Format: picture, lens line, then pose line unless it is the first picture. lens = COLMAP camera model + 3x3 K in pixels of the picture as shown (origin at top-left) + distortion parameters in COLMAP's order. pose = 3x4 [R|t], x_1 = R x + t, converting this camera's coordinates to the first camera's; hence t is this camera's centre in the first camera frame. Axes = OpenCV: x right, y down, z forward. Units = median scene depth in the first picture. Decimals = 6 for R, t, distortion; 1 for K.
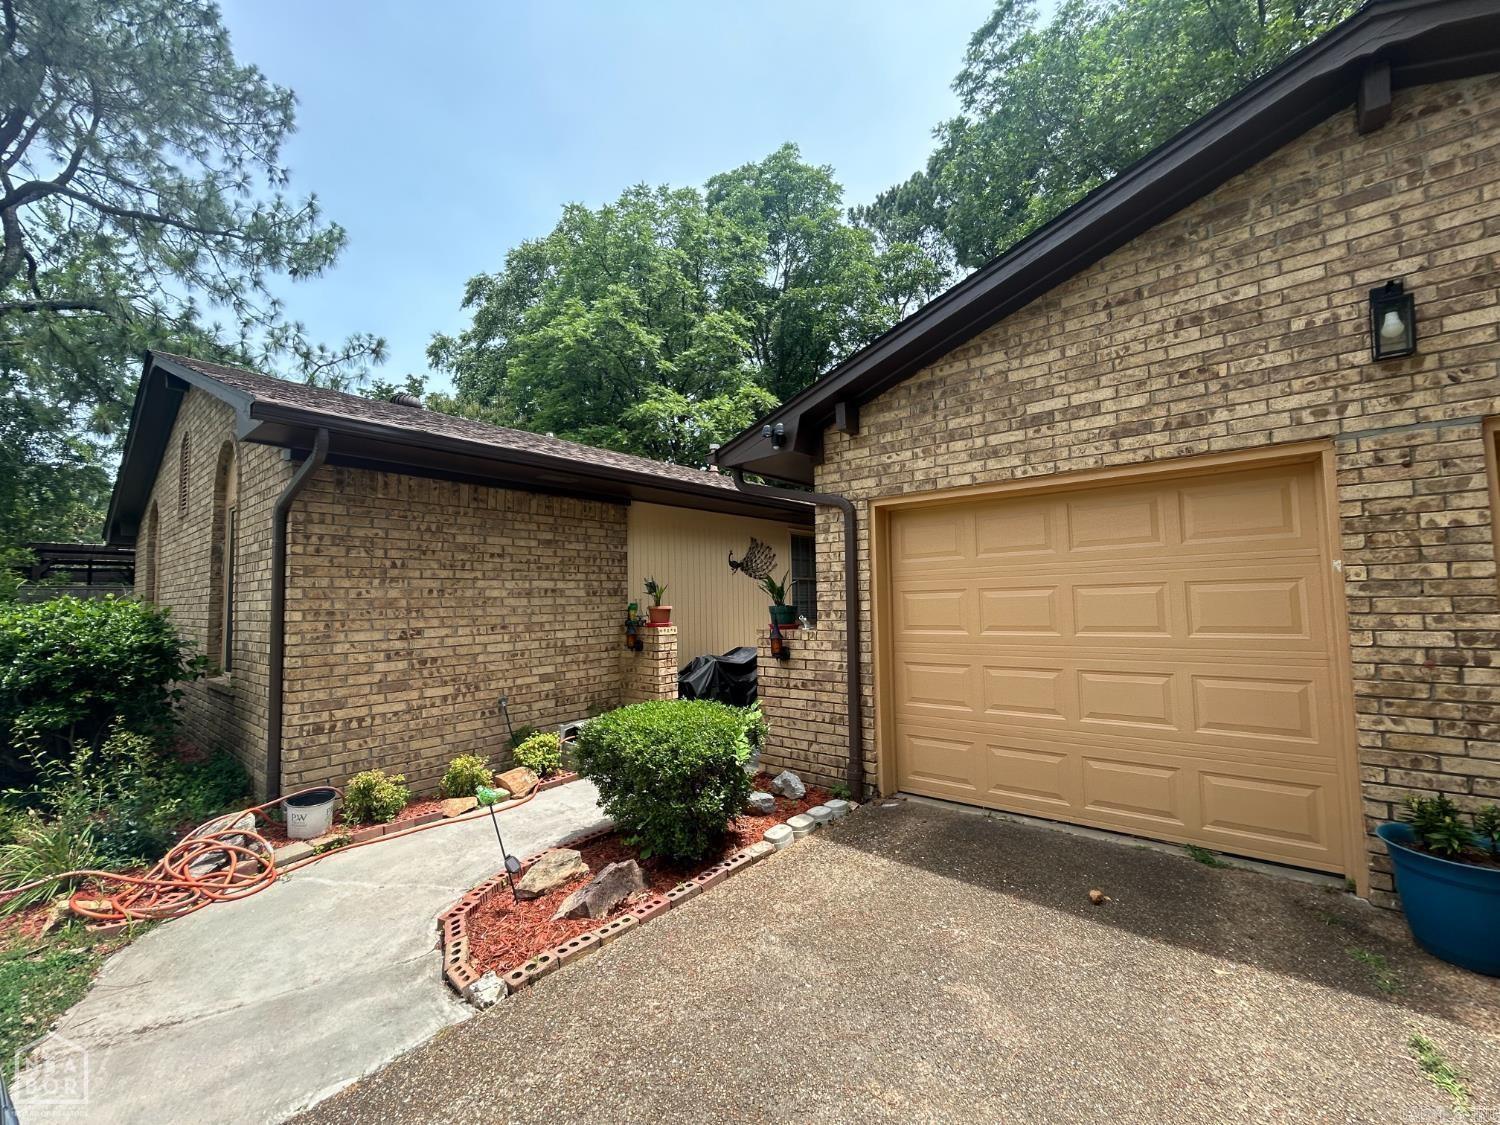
lens RADIAL K [[614.9, 0, 747.4], [0, 614.9, 564.1], [0, 0, 1]] dist [0.002547, 0.000918]
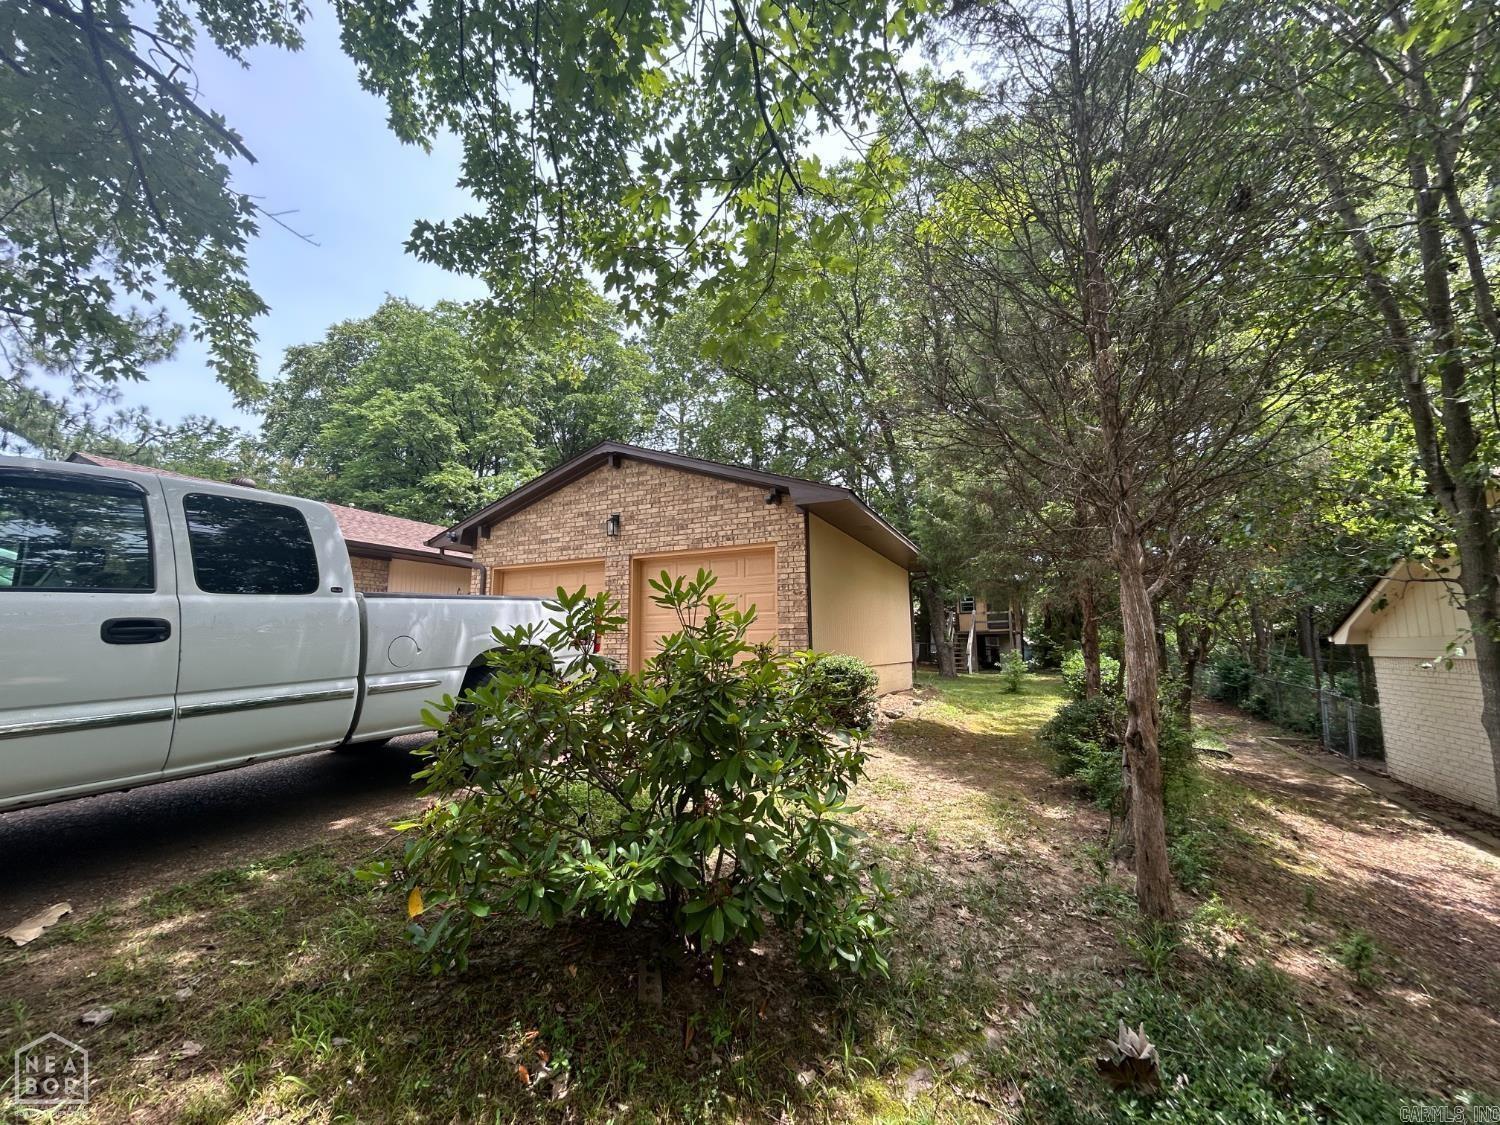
lens RADIAL K [[614.9, 0, 747.4], [0, 614.9, 564.1], [0, 0, 1]] dist [0.002547, 0.000918]
pose [[0.966743, 0.050982, 0.250615, 0.197791], [-0.029958, 0.995758, -0.087002, 0.022231], [-0.253988, 0.076601, 0.964169, -0.545431]]
